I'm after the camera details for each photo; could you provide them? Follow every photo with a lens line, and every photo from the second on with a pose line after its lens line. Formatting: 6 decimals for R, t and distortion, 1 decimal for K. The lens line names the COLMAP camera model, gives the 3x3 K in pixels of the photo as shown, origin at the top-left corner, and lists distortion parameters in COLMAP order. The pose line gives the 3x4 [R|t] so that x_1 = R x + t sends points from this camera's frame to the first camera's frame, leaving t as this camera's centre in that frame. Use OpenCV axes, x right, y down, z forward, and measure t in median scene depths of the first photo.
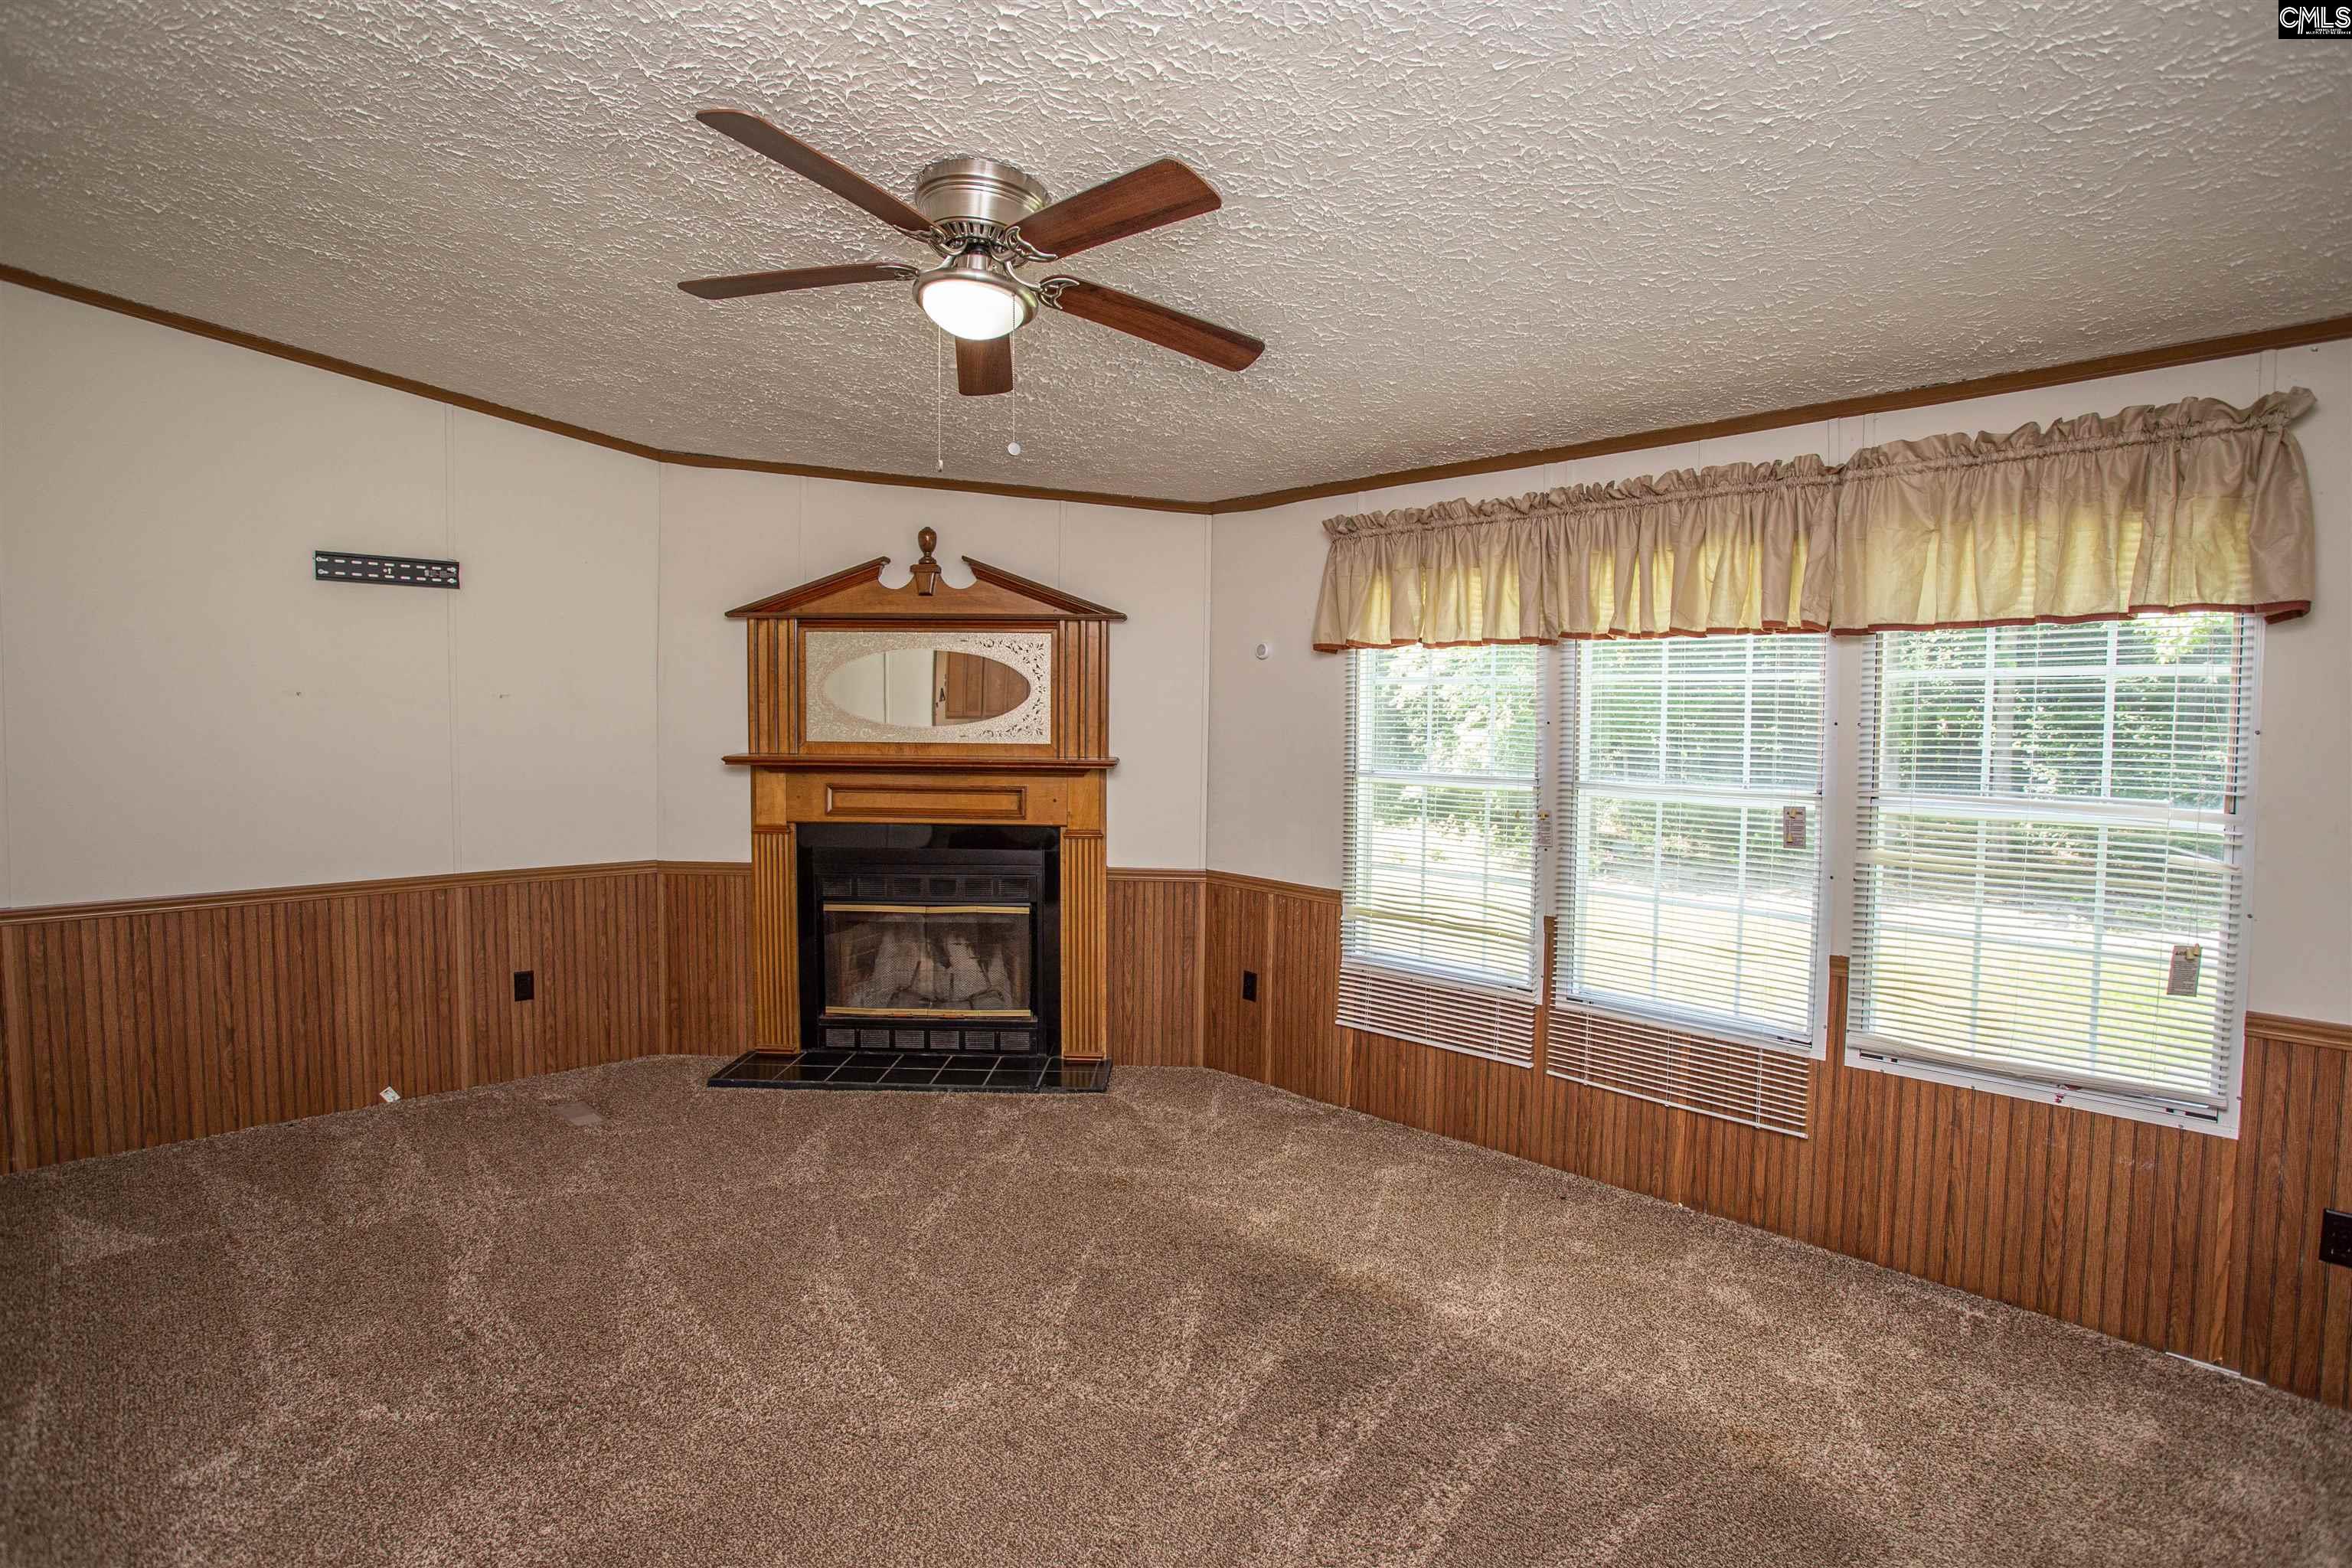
lens RADIAL K [[1165.9, 0, 1193.0], [0, 1165.9, 783.3], [0, 0, 1]] dist [-0.059269, 0.026229]
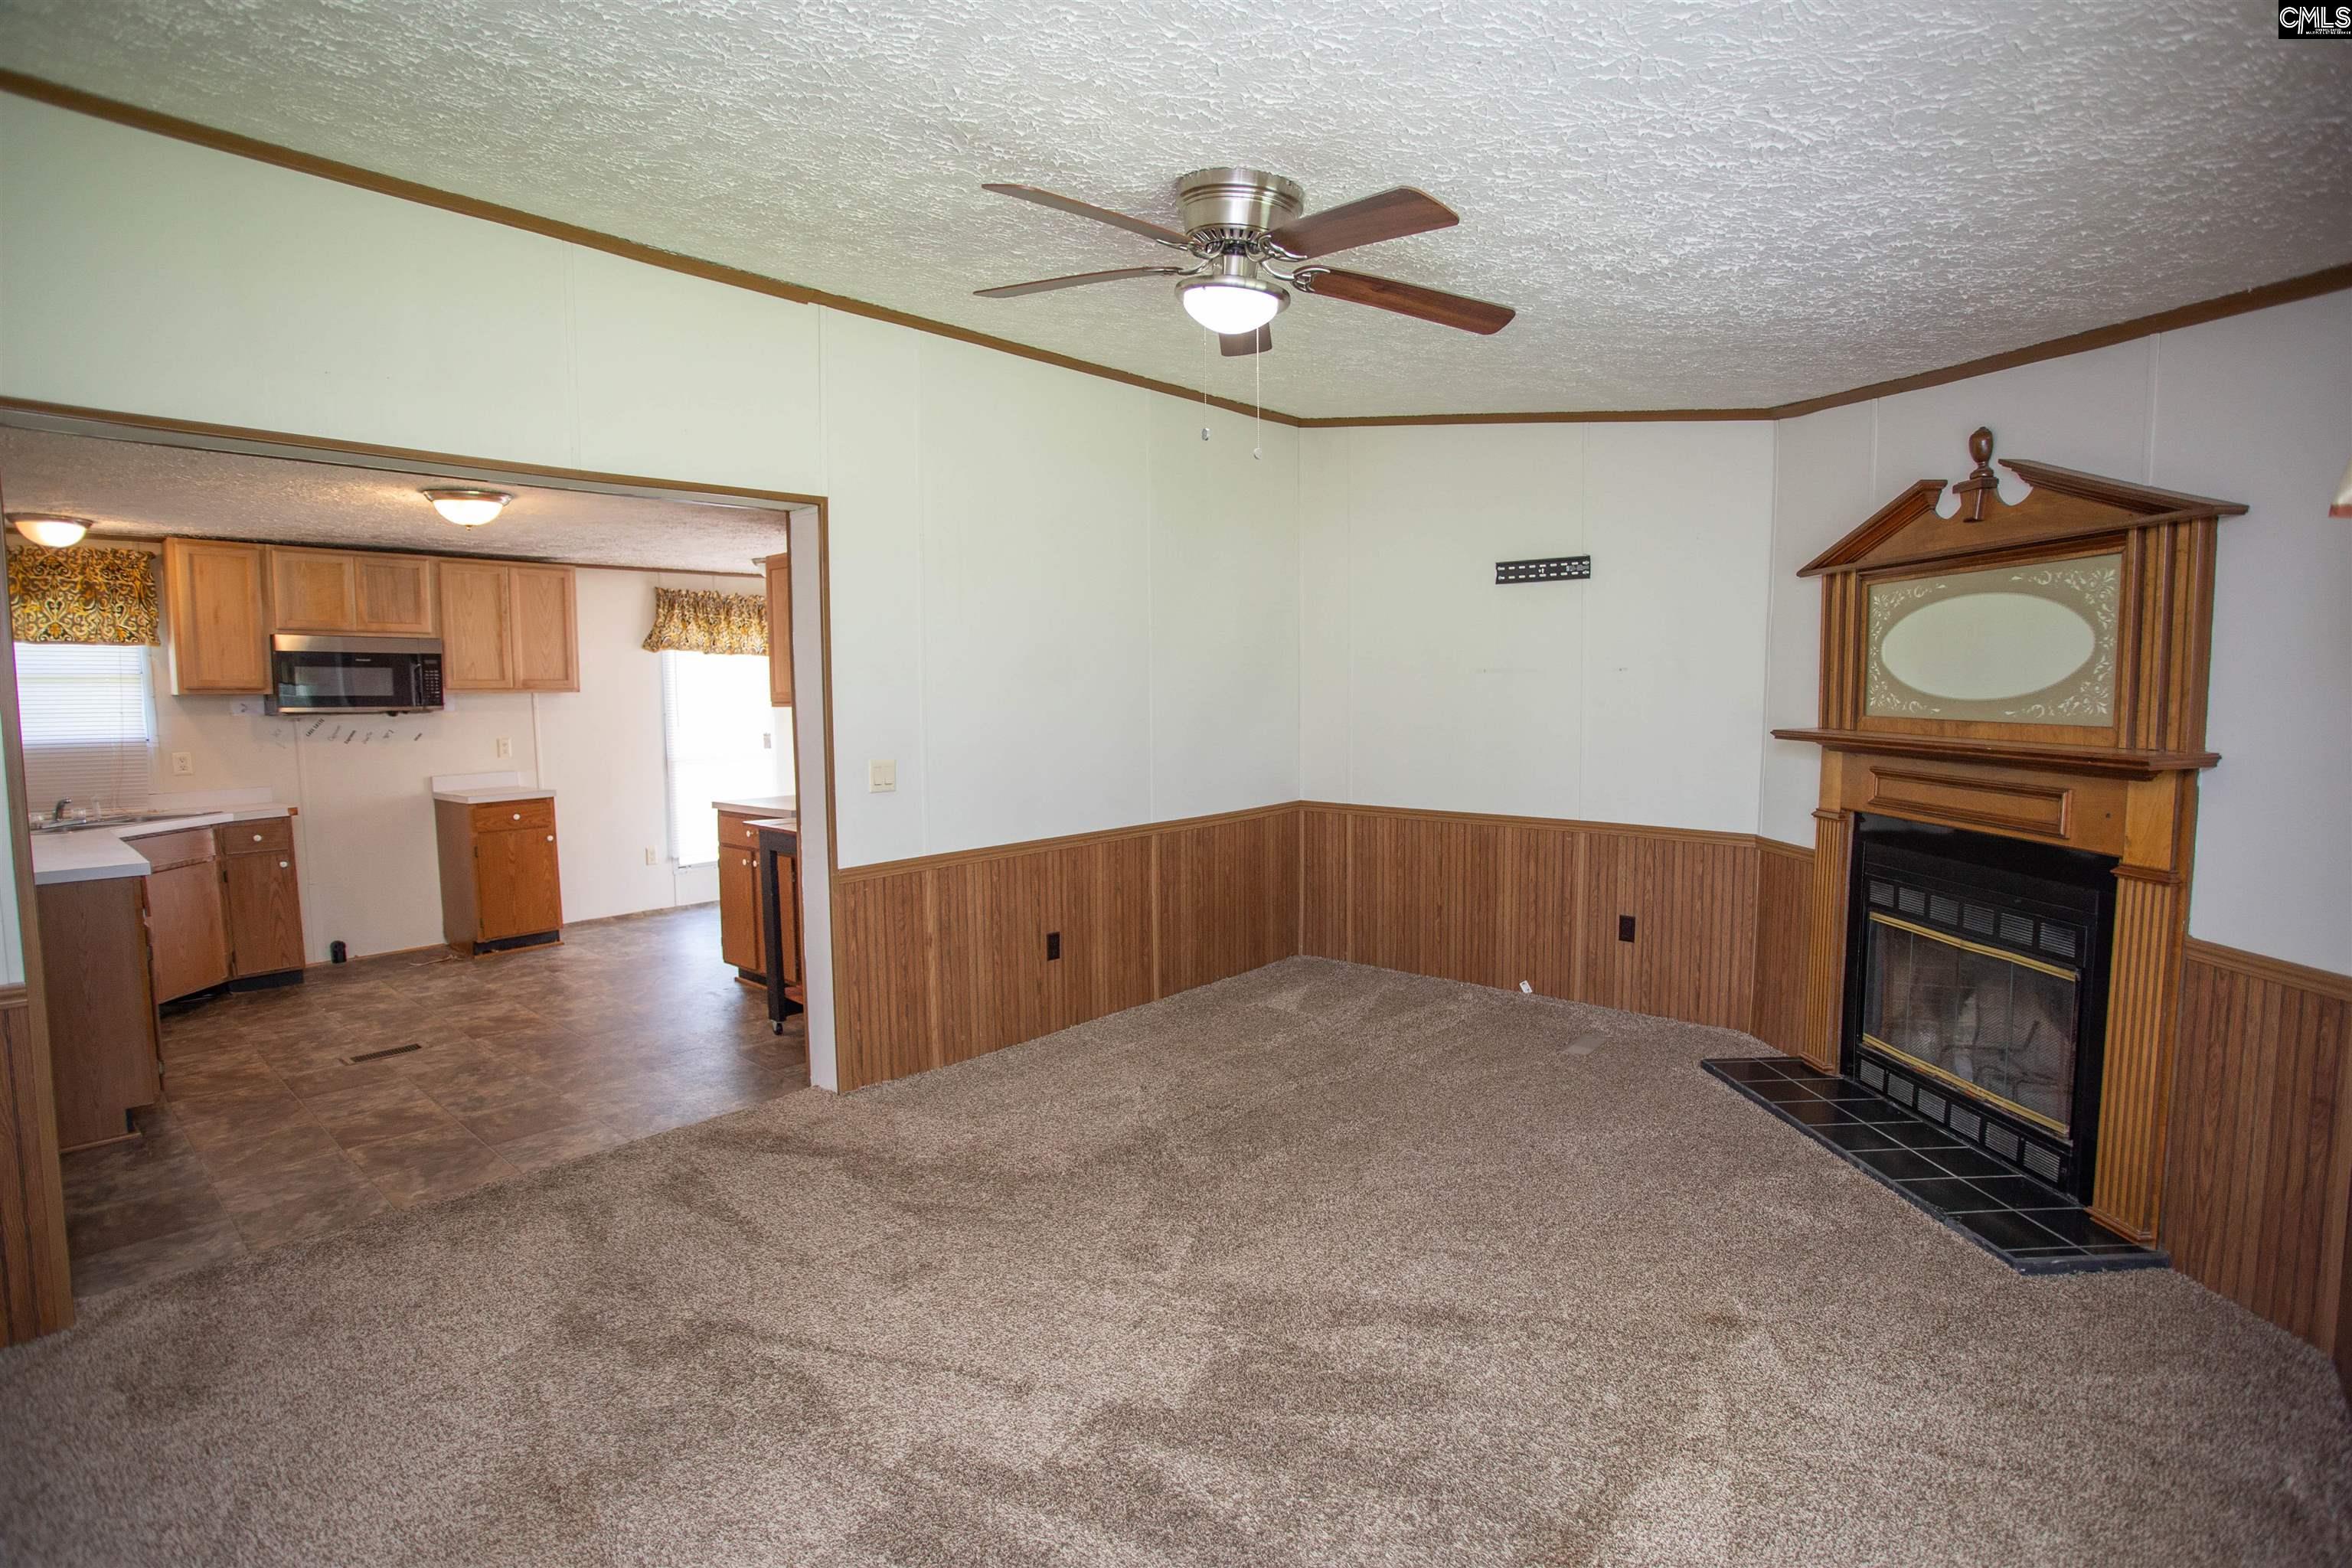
lens RADIAL K [[1226.8, 0, 1212.3], [0, 1226.8, 798.9], [0, 0, 1]] dist [-0.064779, 0.026814]
pose [[0.054991, 0.086883, -0.994700, 0.519366], [-0.042799, 0.995497, 0.084586, -0.029836], [0.997569, 0.037921, 0.058462, 0.480237]]
